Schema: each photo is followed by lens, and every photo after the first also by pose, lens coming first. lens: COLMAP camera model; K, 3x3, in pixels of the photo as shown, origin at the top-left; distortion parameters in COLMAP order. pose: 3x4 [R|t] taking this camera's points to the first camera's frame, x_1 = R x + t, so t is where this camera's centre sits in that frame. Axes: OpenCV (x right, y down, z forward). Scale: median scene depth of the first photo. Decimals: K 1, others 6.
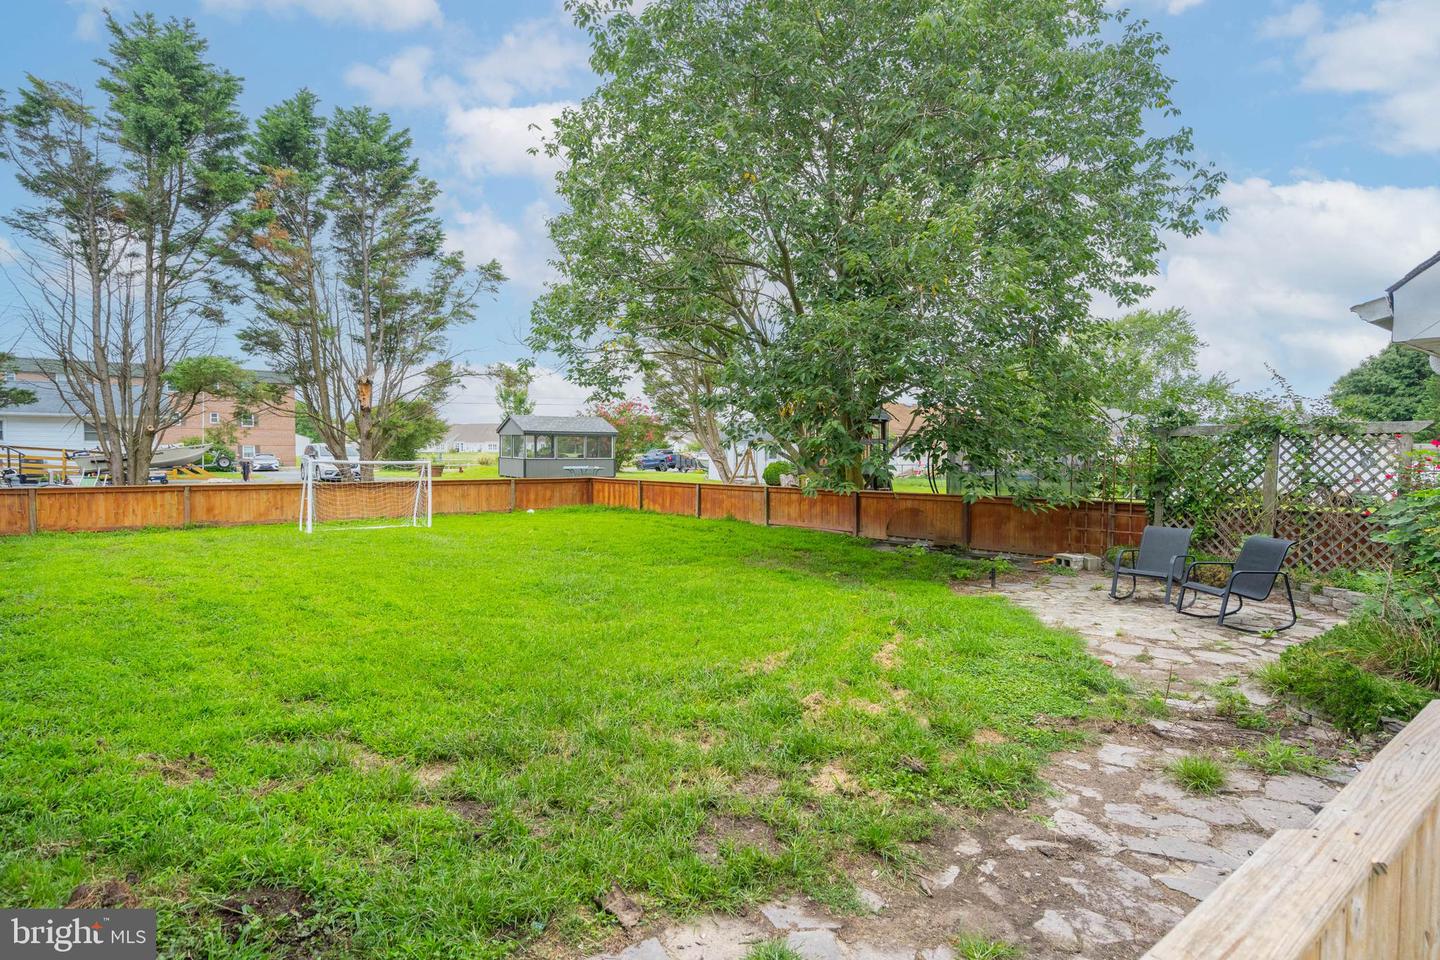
lens RADIAL K [[784.2, 0, 718.5], [0, 784.2, 481.1], [0, 0, 1]] dist [0.009223, -0.000529]
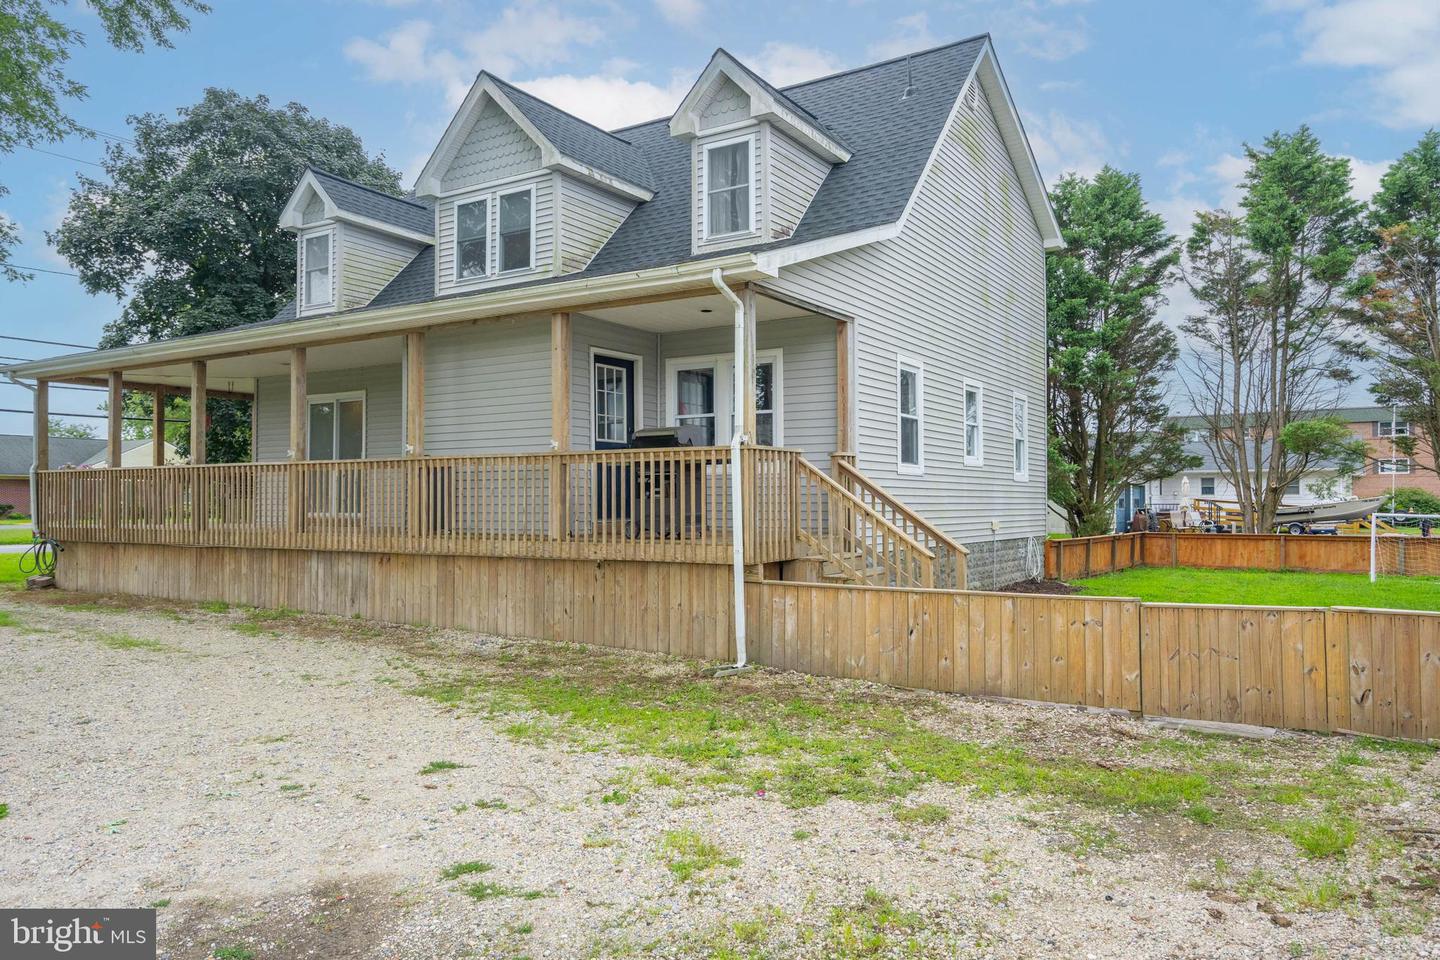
lens RADIAL K [[1040.6, 0, 718.2], [0, 1040.6, 483.7], [0, 0, 1]] dist [0.018898, -0.000144]
pose [[0.325002, -0.020575, -0.945489, 0.455509], [-0.030862, 0.999000, -0.032347, 0.005098], [0.945210, 0.039692, 0.324042, -0.257466]]
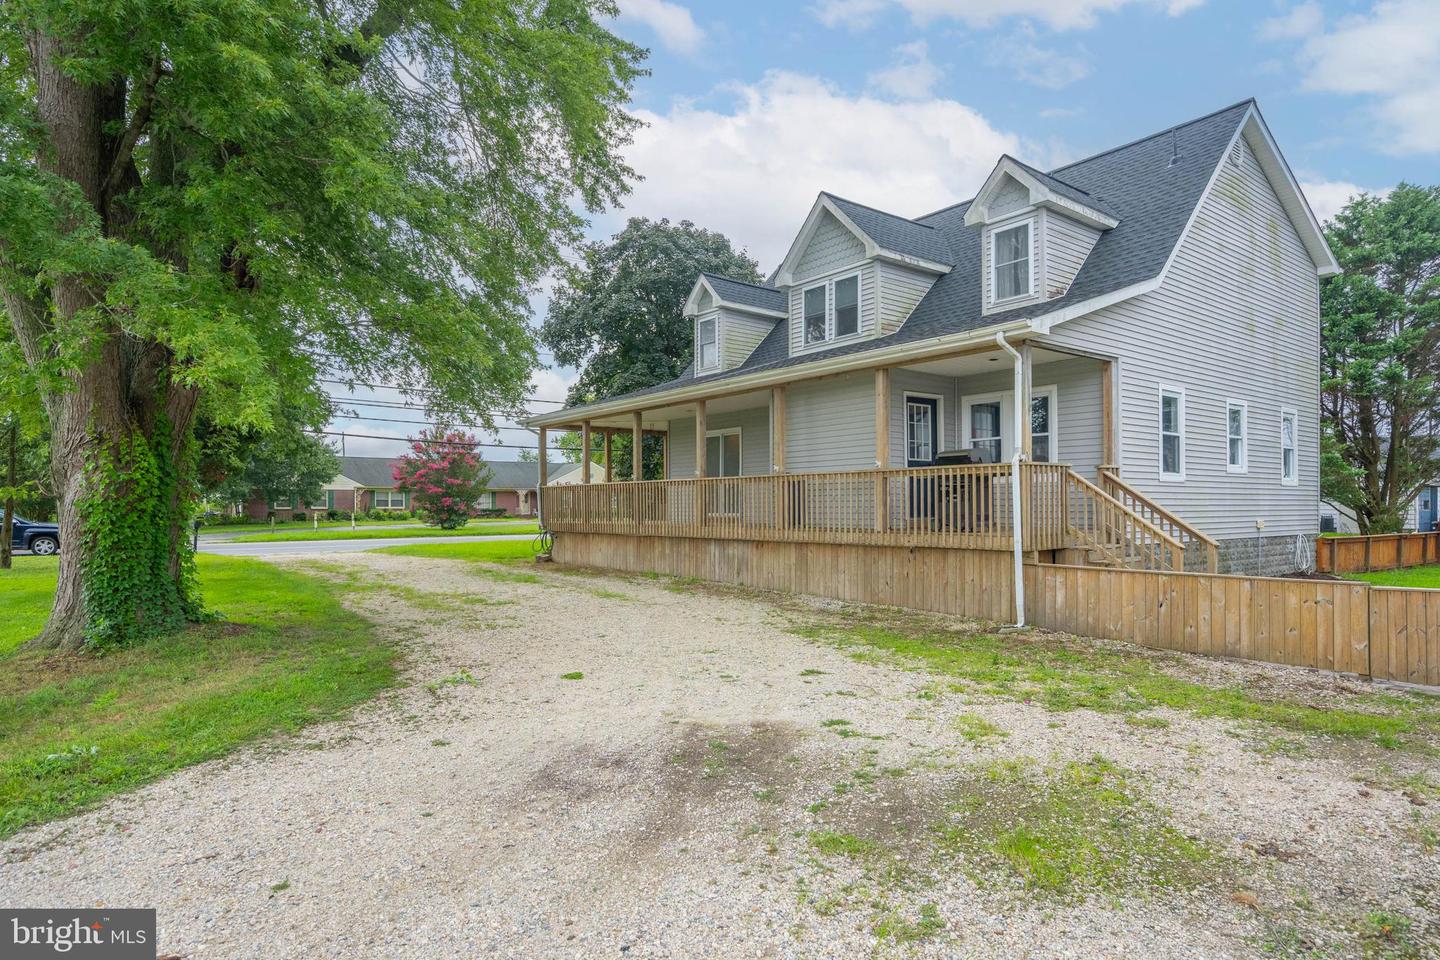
lens RADIAL K [[822.4, 0, 710.5], [0, 822.4, 505.1], [0, 0, 1]] dist [-0.000104, 0.002562]
pose [[-0.018736, -0.004962, -0.999812, 0.674069], [-0.030583, 0.999523, -0.004387, 0.008655], [0.999357, 0.030495, -0.018878, -0.313384]]
